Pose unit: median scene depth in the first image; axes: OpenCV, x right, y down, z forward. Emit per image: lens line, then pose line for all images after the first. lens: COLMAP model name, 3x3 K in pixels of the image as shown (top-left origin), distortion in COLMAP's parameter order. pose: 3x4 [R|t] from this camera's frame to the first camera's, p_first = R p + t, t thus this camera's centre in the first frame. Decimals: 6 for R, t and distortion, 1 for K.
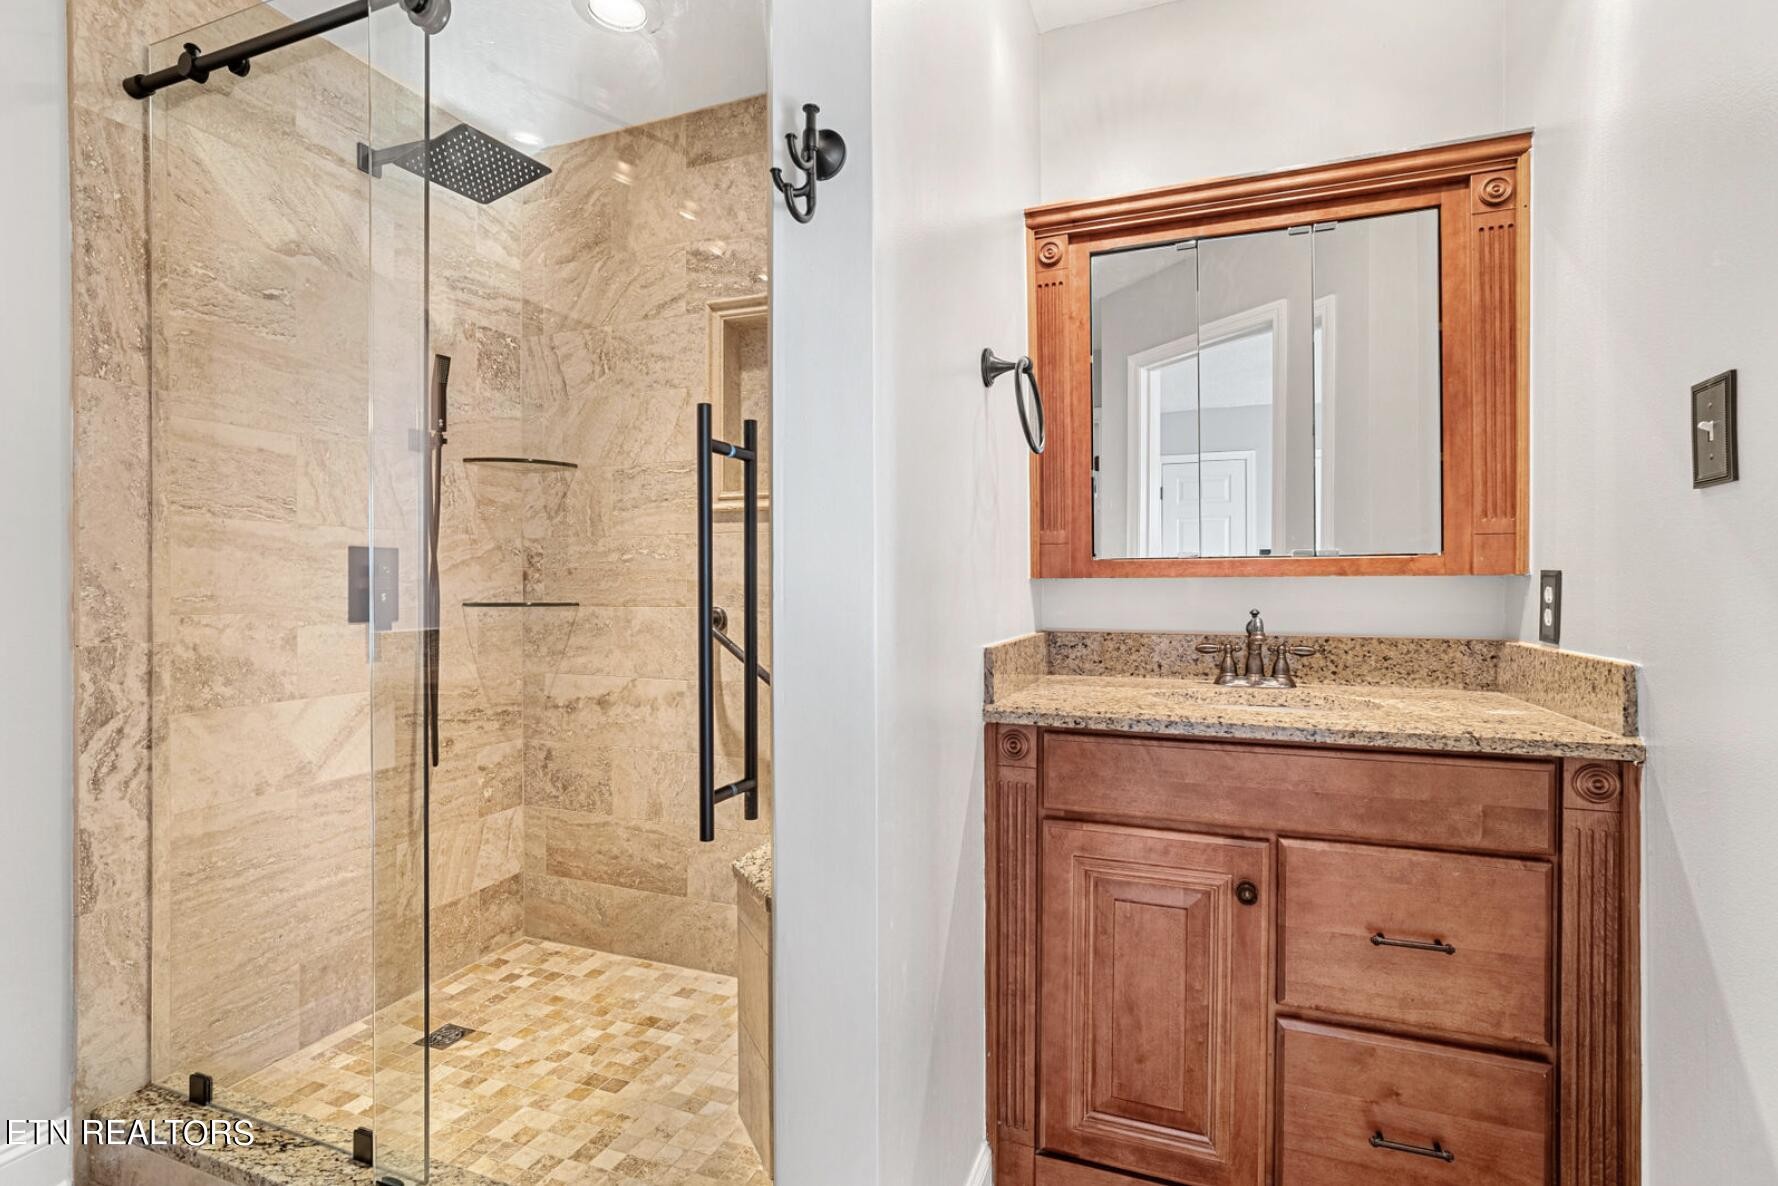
lens RADIAL K [[870.1, 0, 885.2], [0, 870.1, 581.7], [0, 0, 1]] dist [-0.018315, 0.009657]
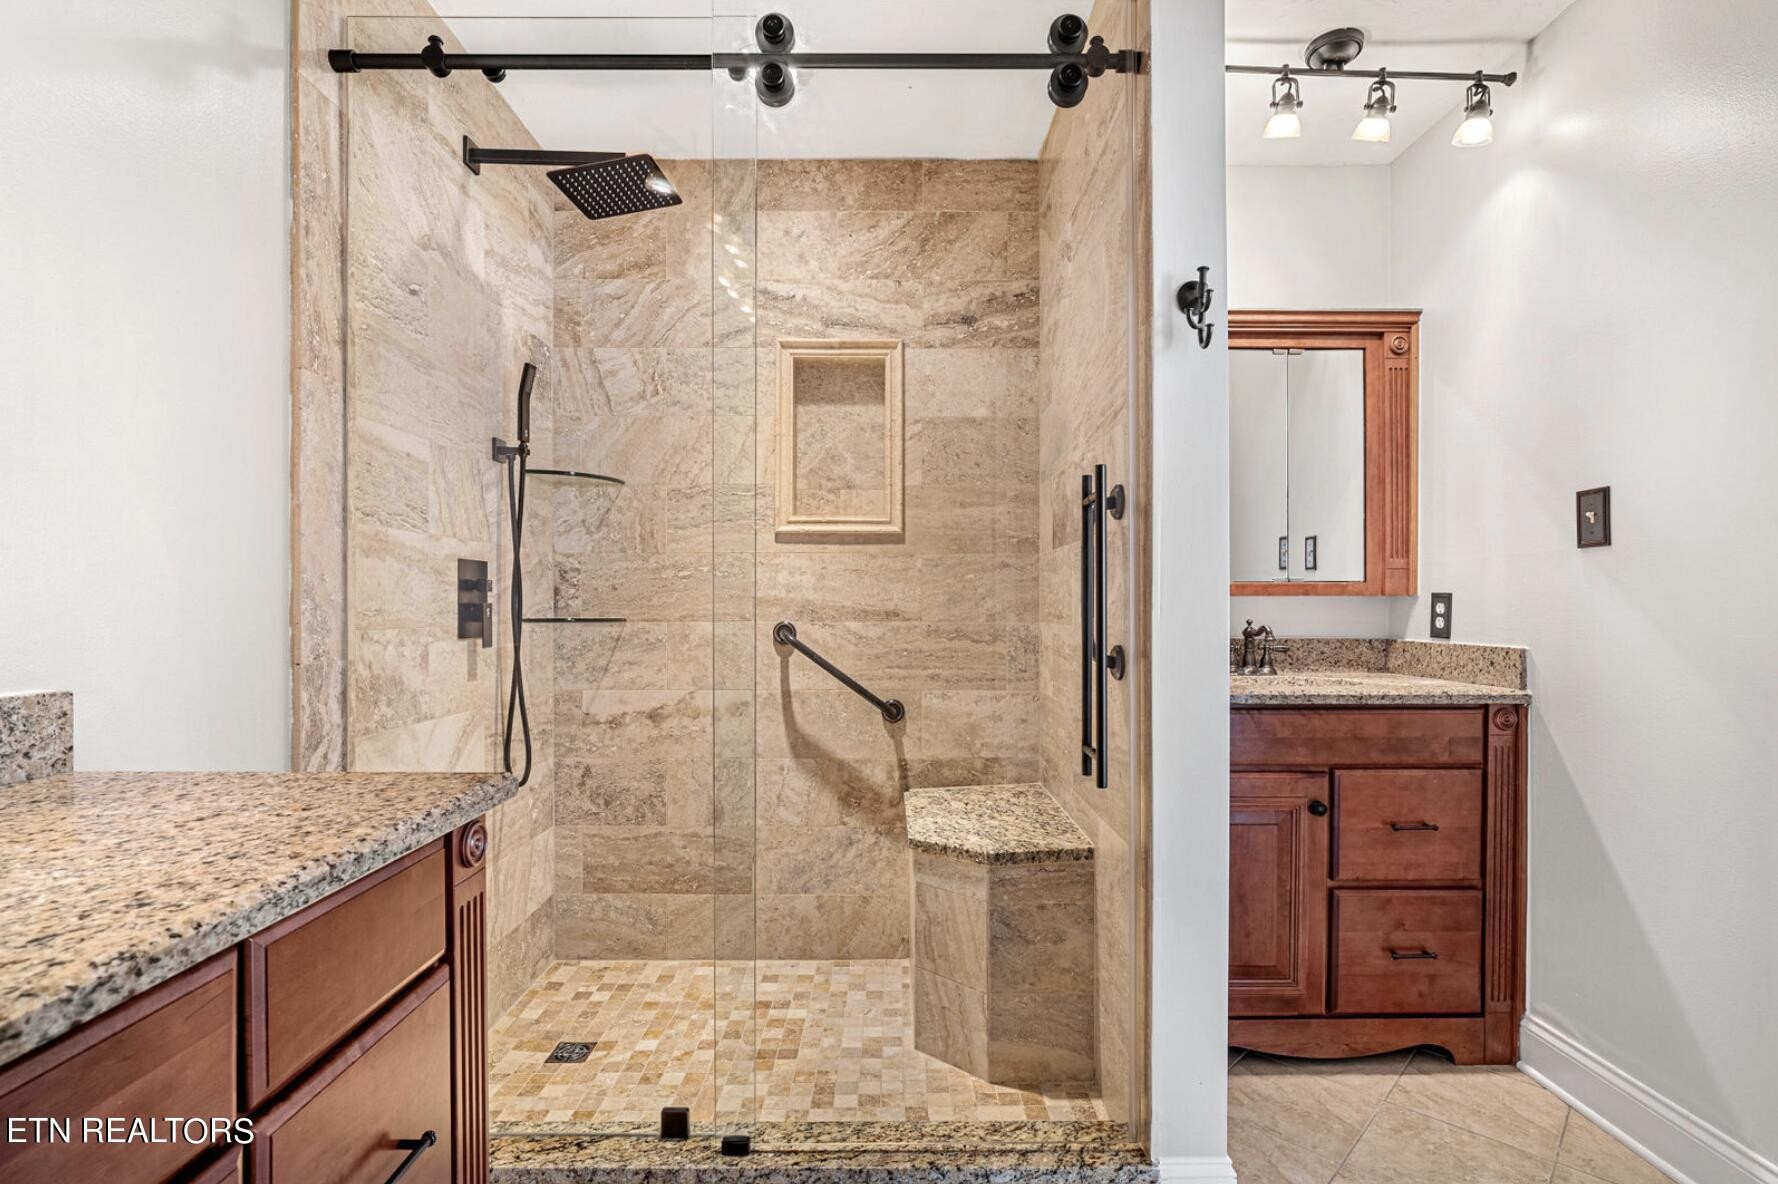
lens RADIAL K [[870.1, 0, 920.9], [0, 870.1, 602.5], [0, 0, 1]] dist [-0.018315, 0.009657]
pose [[0.924492, 0.003007, 0.381189, -0.551022], [-0.003434, 0.999994, 0.000439, 0.005569], [-0.381185, -0.001715, 0.924497, -0.081241]]
